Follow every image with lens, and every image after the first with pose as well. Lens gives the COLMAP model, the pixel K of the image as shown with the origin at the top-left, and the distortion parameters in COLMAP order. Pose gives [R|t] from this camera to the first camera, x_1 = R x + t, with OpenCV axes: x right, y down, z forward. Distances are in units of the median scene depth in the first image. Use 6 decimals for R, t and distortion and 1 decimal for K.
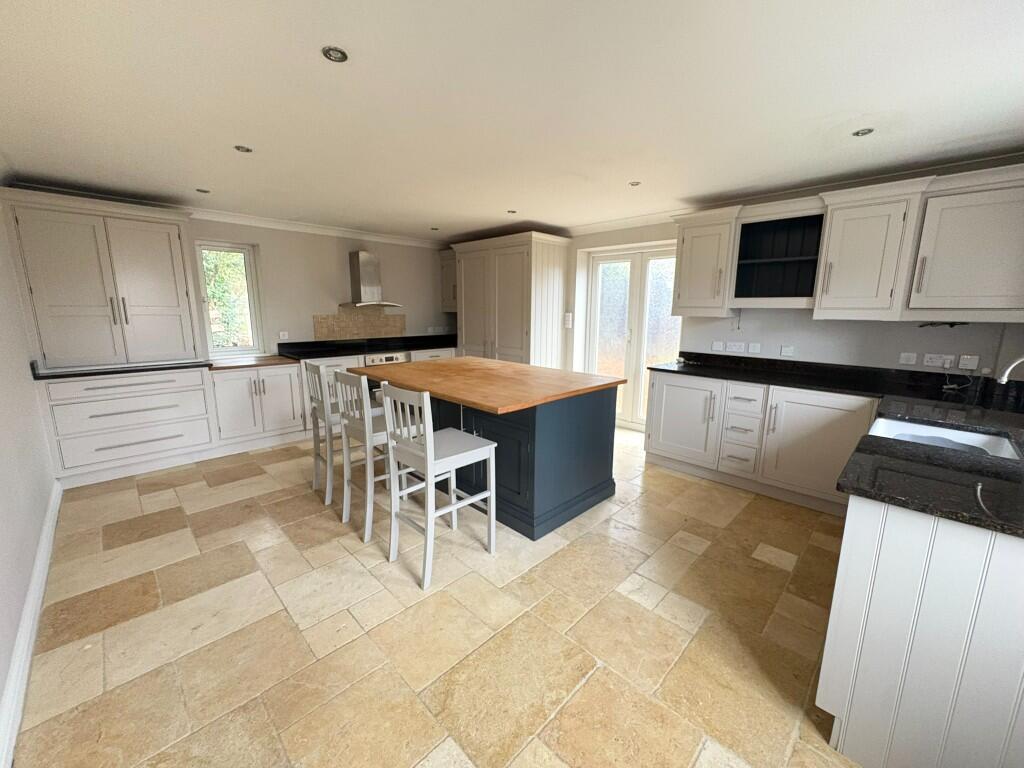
lens RADIAL K [[410.3, 0, 511.2], [0, 410.3, 380.3], [0, 0, 1]] dist [0.009906, 0.000512]
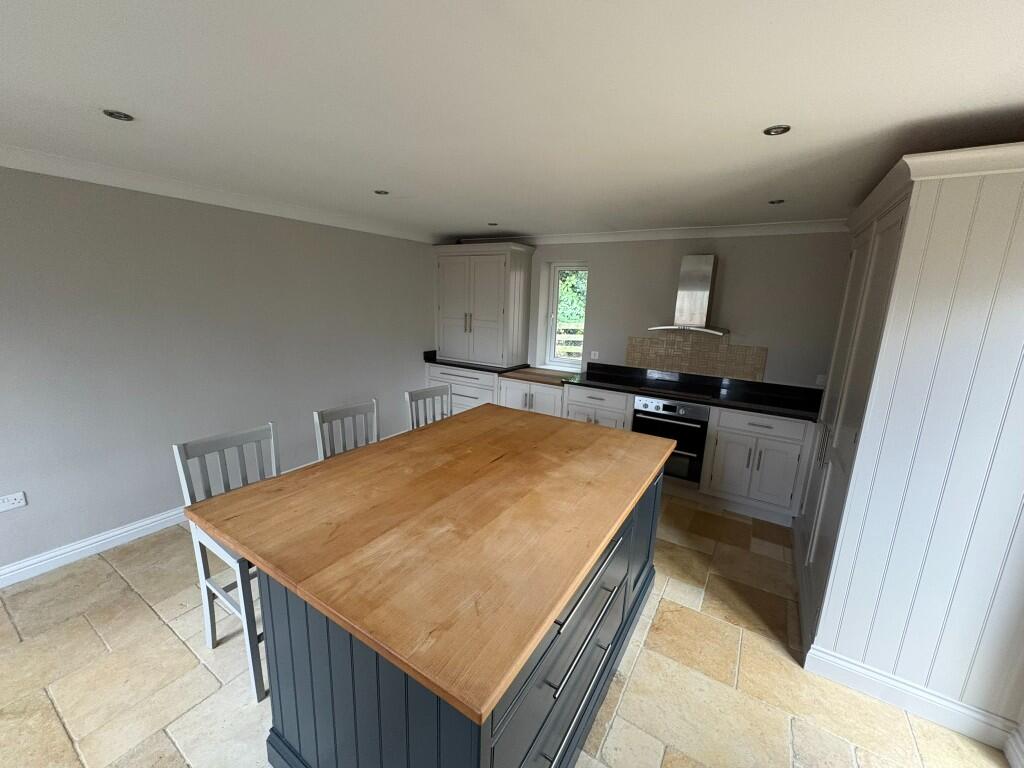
lens RADIAL K [[410.3, 0, 510.1], [0, 410.3, 385.6], [0, 0, 1]] dist [0.009906, 0.000512]
pose [[0.225596, 0.206444, -0.952096, 0.423635], [-0.203003, 0.965799, 0.161314, -0.207797], [0.952836, 0.156886, 0.259789, 0.778870]]
